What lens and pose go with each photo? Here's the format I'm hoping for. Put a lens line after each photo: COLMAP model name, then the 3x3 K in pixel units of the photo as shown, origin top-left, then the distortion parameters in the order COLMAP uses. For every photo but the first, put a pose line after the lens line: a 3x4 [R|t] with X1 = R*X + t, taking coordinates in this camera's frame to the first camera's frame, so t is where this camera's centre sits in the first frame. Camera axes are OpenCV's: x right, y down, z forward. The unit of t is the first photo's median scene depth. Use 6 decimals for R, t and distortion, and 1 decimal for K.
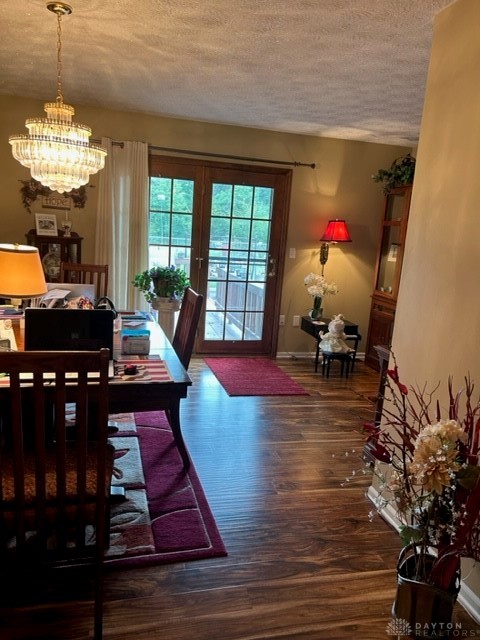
lens RADIAL K [[492.7, 0, 235.8], [0, 492.7, 322.1], [0, 0, 1]] dist [0.082875, -0.074171]
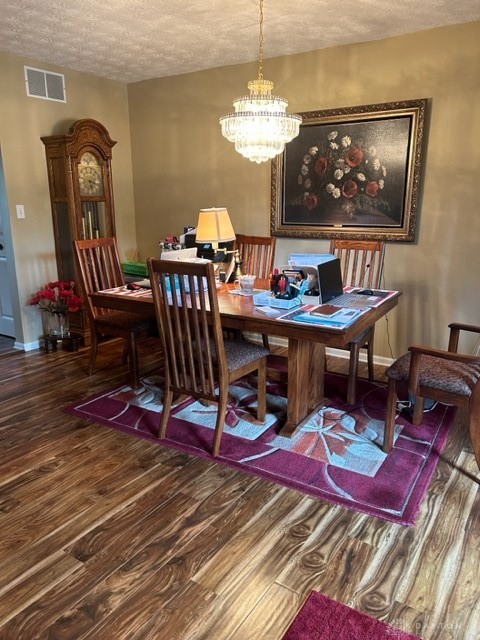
lens RADIAL K [[492.7, 0, 235.8], [0, 492.7, 322.1], [0, 0, 1]] dist [0.082875, -0.074171]
pose [[-0.739678, 0.106002, -0.664560, 0.428452], [-0.174083, 0.923765, 0.341107, -0.285729], [0.650055, 0.367998, -0.664835, 1.717352]]
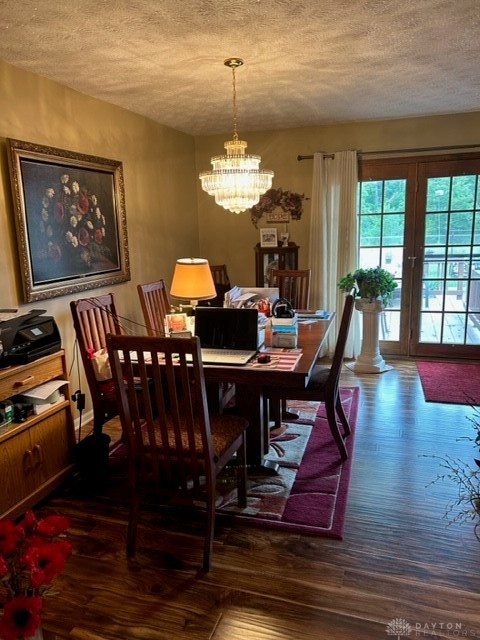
lens RADIAL K [[492.7, 0, 235.8], [0, 492.7, 322.1], [0, 0, 1]] dist [0.082875, -0.074171]
pose [[0.841879, 0.011928, -0.539535, 0.278905], [-0.015799, 0.999872, -0.002546, 0.009336], [0.539435, 0.010668, 0.841959, -0.014112]]
